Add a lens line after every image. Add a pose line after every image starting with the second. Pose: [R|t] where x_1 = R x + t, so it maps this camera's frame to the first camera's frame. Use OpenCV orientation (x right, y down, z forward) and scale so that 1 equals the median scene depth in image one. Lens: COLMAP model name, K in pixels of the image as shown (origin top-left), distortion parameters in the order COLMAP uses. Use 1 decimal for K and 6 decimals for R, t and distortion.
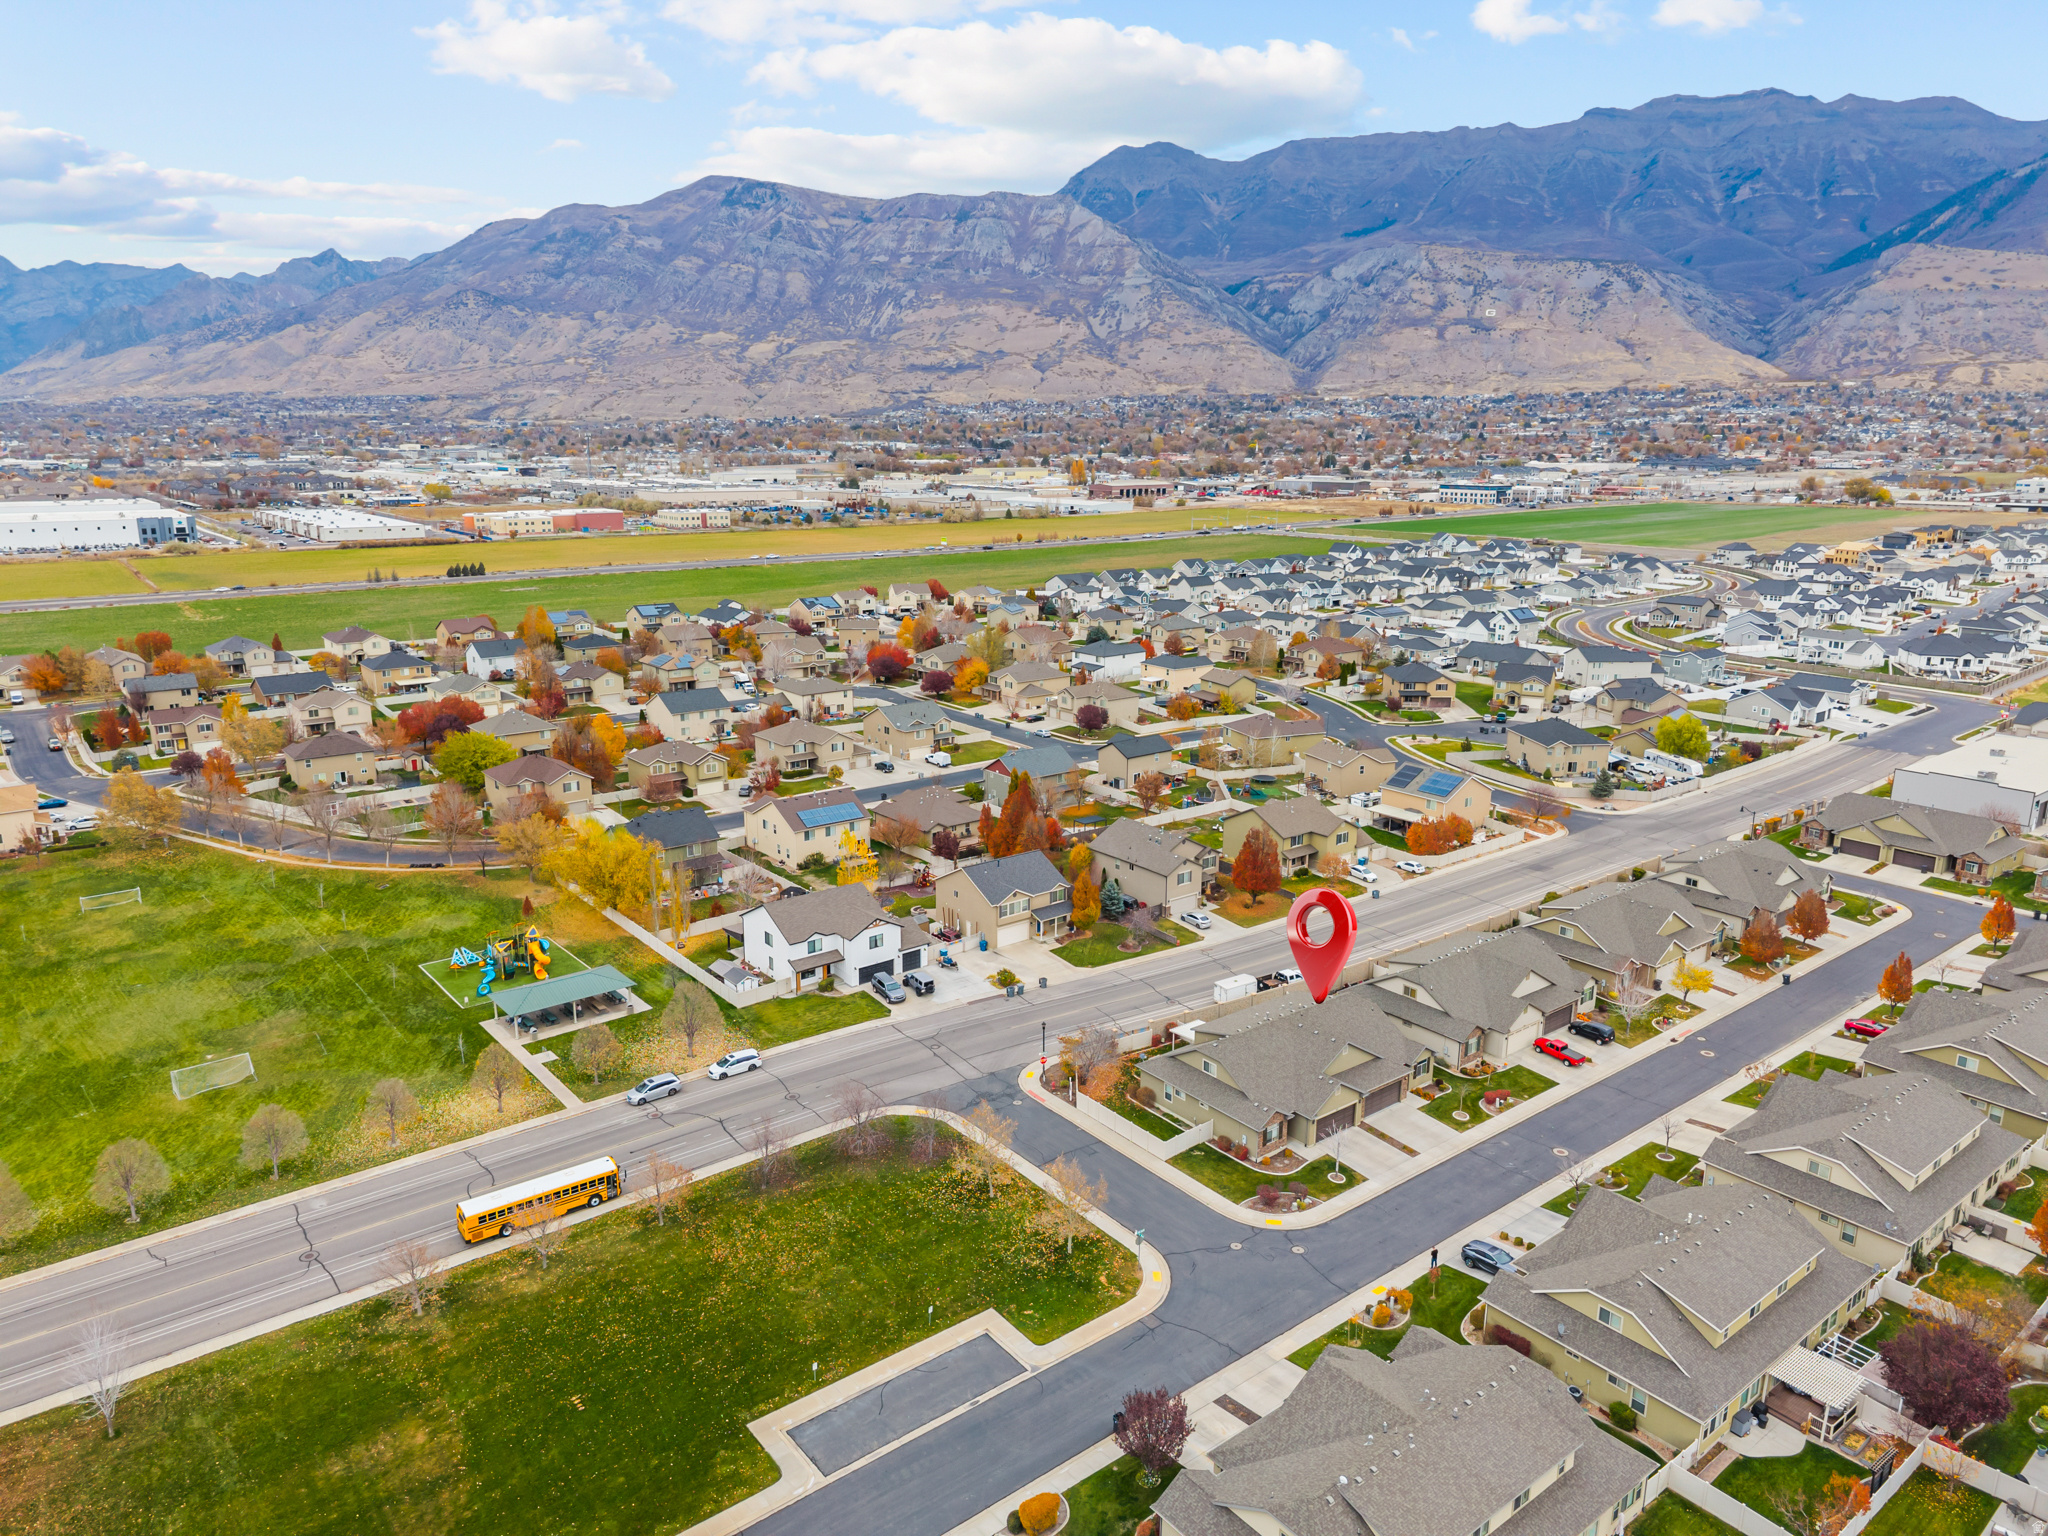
lens RADIAL K [[1376.6, 0, 1012.2], [0, 1376.6, 786.0], [0, 0, 1]] dist [0.025844, 0.002030]
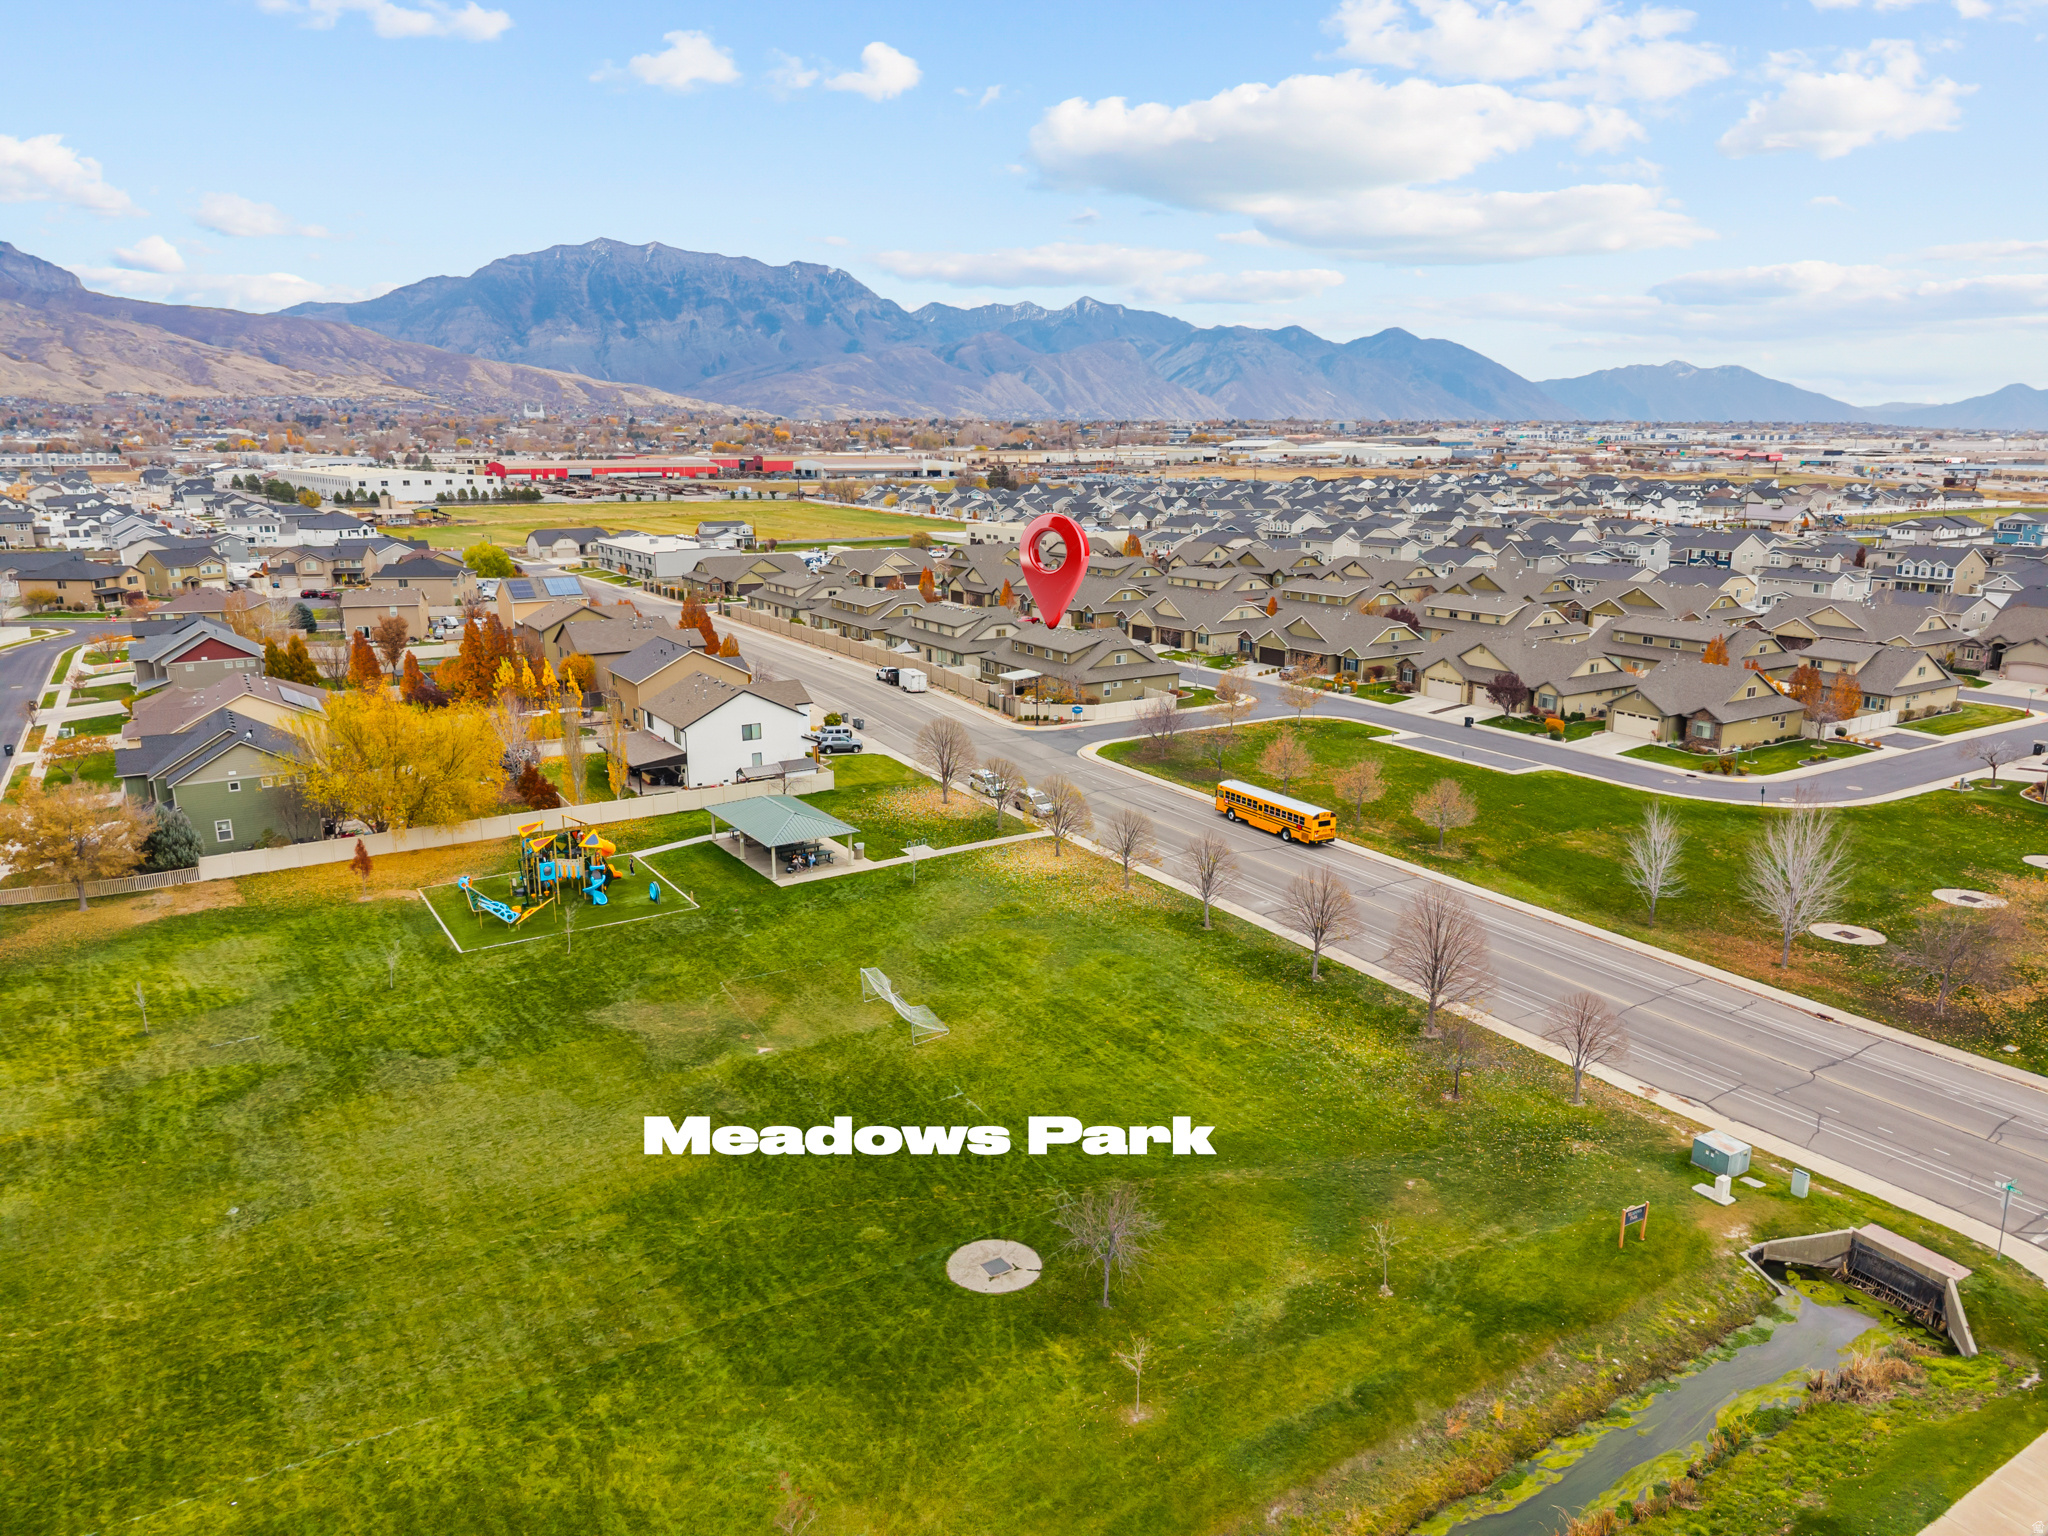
lens RADIAL K [[1349.6, 0, 1017.3], [0, 1349.6, 766.8], [0, 0, 1]] dist [0.022139, -0.025165]
pose [[0.115131, -0.241608, 0.963520, -1.104748], [0.250769, 0.945622, 0.207156, 0.003654], [-0.961176, 0.217771, 0.169458, 0.826208]]
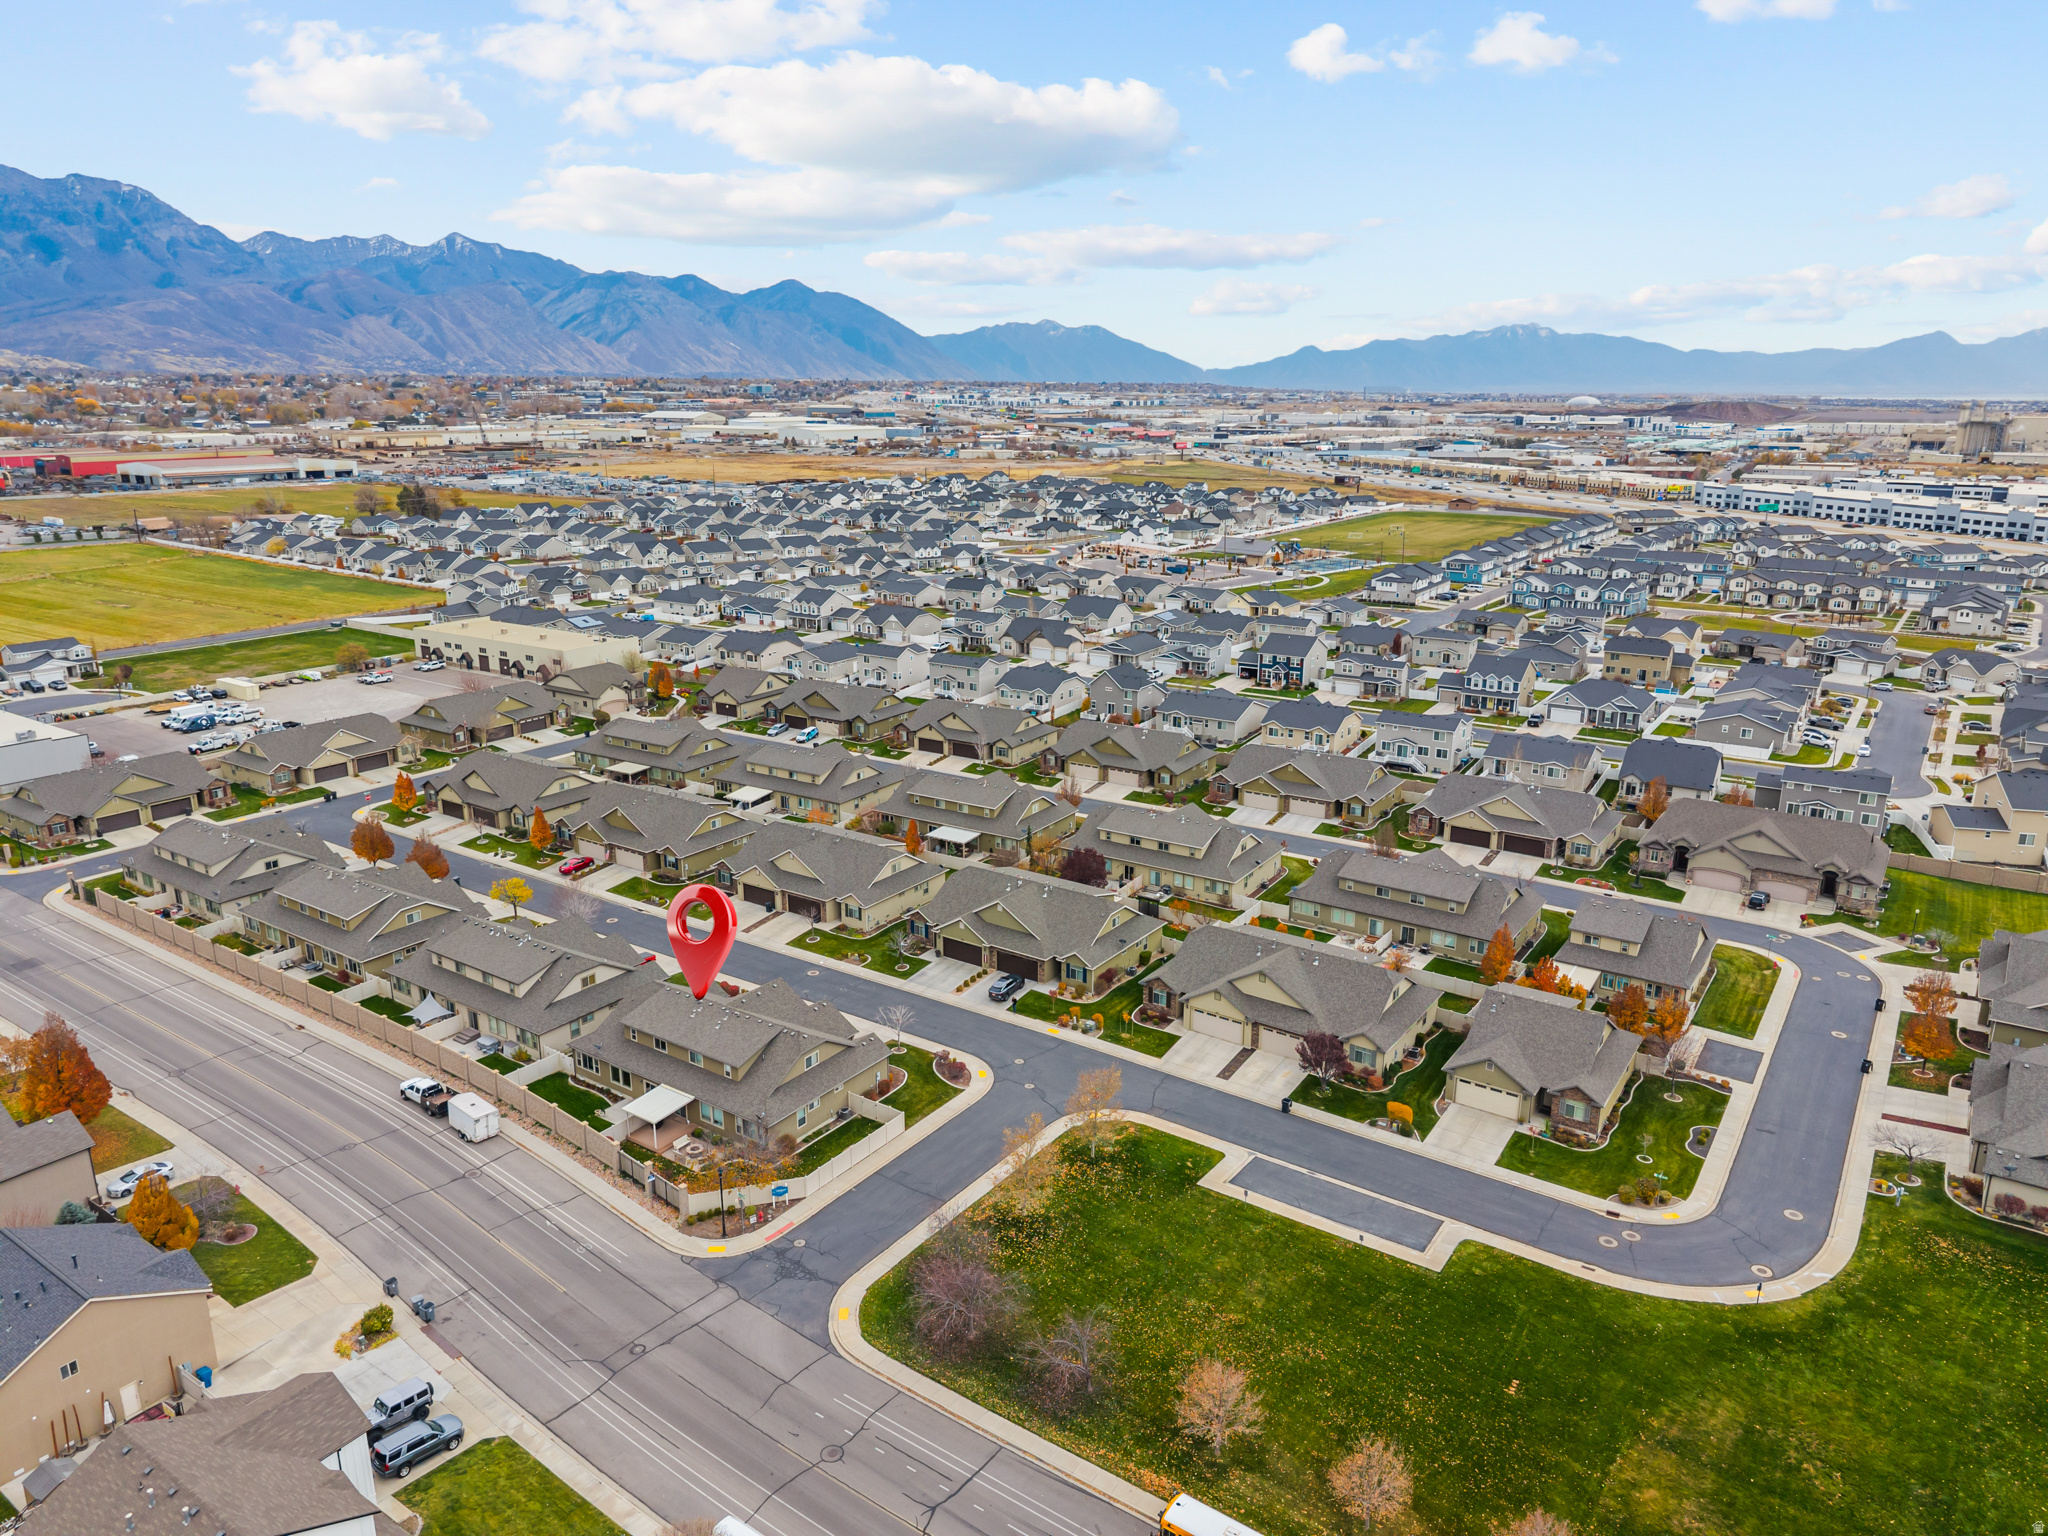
lens RADIAL K [[1349.6, 0, 1017.3], [0, 1349.6, 766.8], [0, 0, 1]] dist [0.022139, -0.025165]
pose [[-0.299125, -0.265313, 0.916588, -0.647586], [0.236822, 0.909873, 0.340655, -0.244798], [-0.924359, 0.318966, -0.209334, 0.922335]]
